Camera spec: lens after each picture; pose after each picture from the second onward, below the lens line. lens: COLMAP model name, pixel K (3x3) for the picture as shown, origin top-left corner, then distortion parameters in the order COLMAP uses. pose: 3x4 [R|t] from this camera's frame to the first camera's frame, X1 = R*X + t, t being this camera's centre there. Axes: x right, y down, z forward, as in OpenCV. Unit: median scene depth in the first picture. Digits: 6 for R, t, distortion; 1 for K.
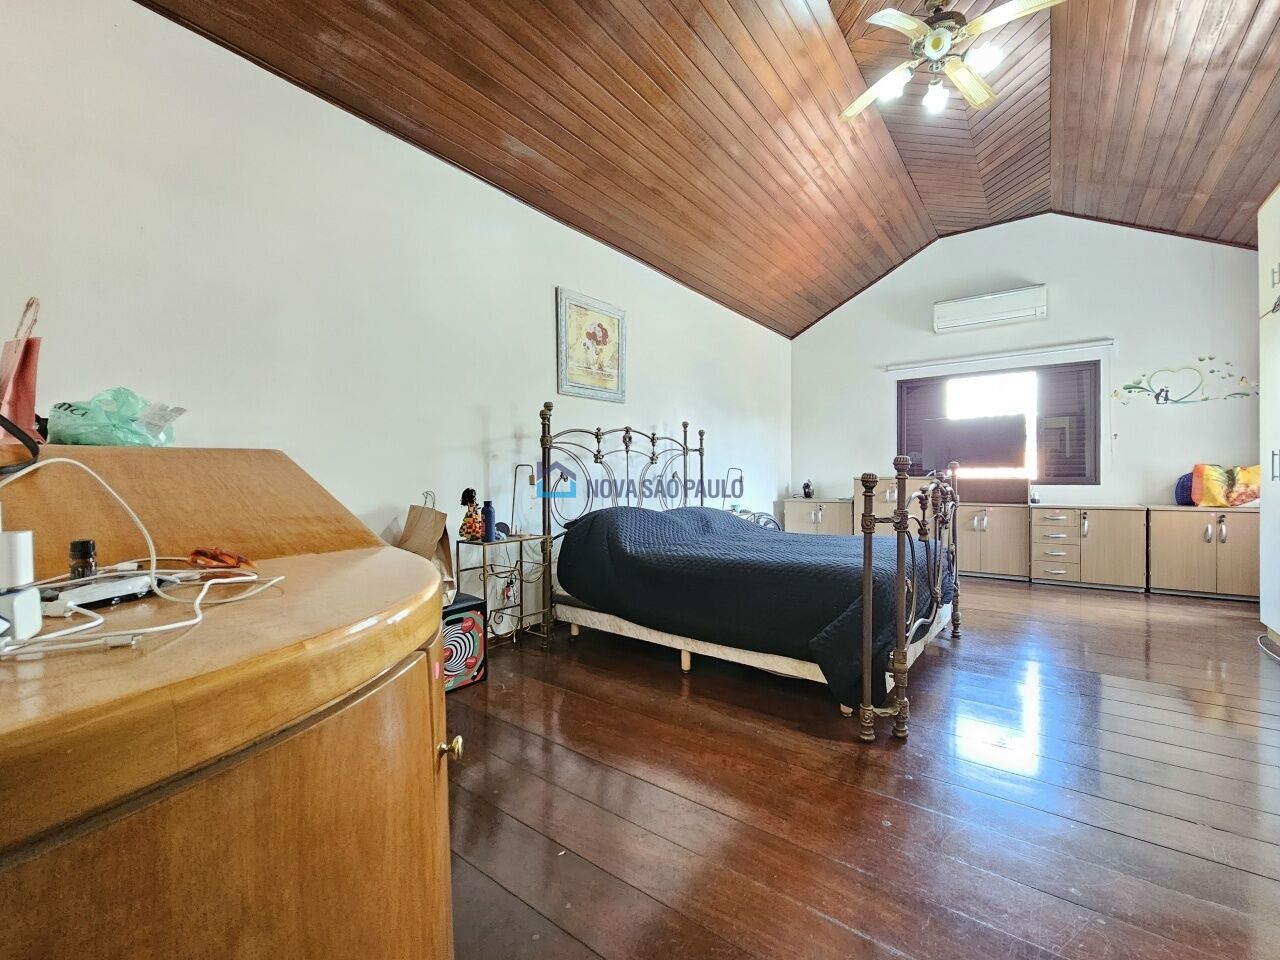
lens RADIAL K [[525.9, 0, 640.0], [0, 525.9, 480.0], [0, 0, 1]] dist [-0.002032, -0.000233]
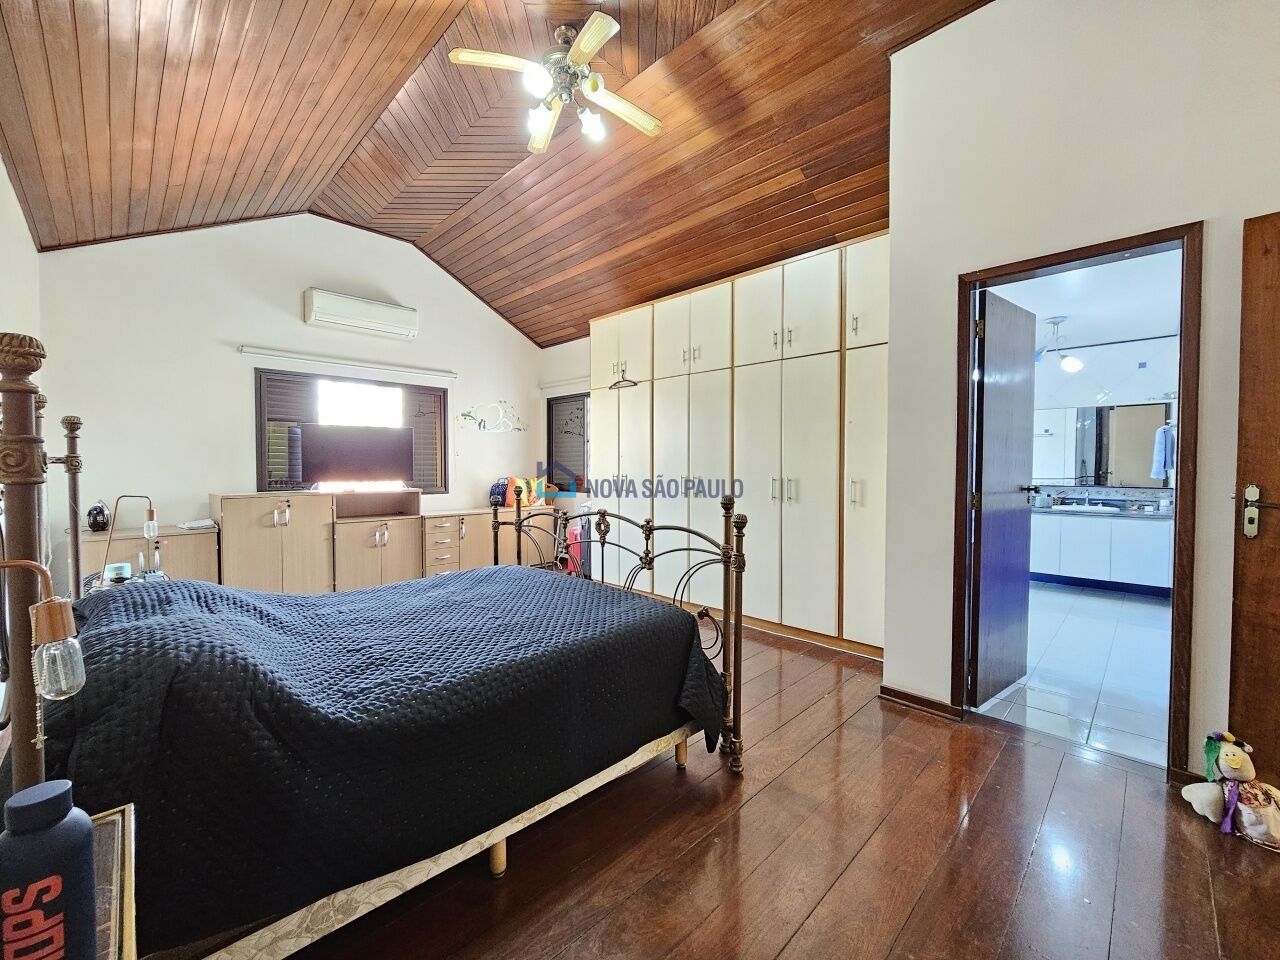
lens RADIAL K [[525.9, 0, 640.0], [0, 525.9, 480.0], [0, 0, 1]] dist [-0.002032, -0.000233]
pose [[0.129365, -0.037694, 0.990880, -0.265616], [-0.007971, 0.999205, 0.039052, -0.071063], [-0.991565, -0.012950, 0.128961, 0.406520]]
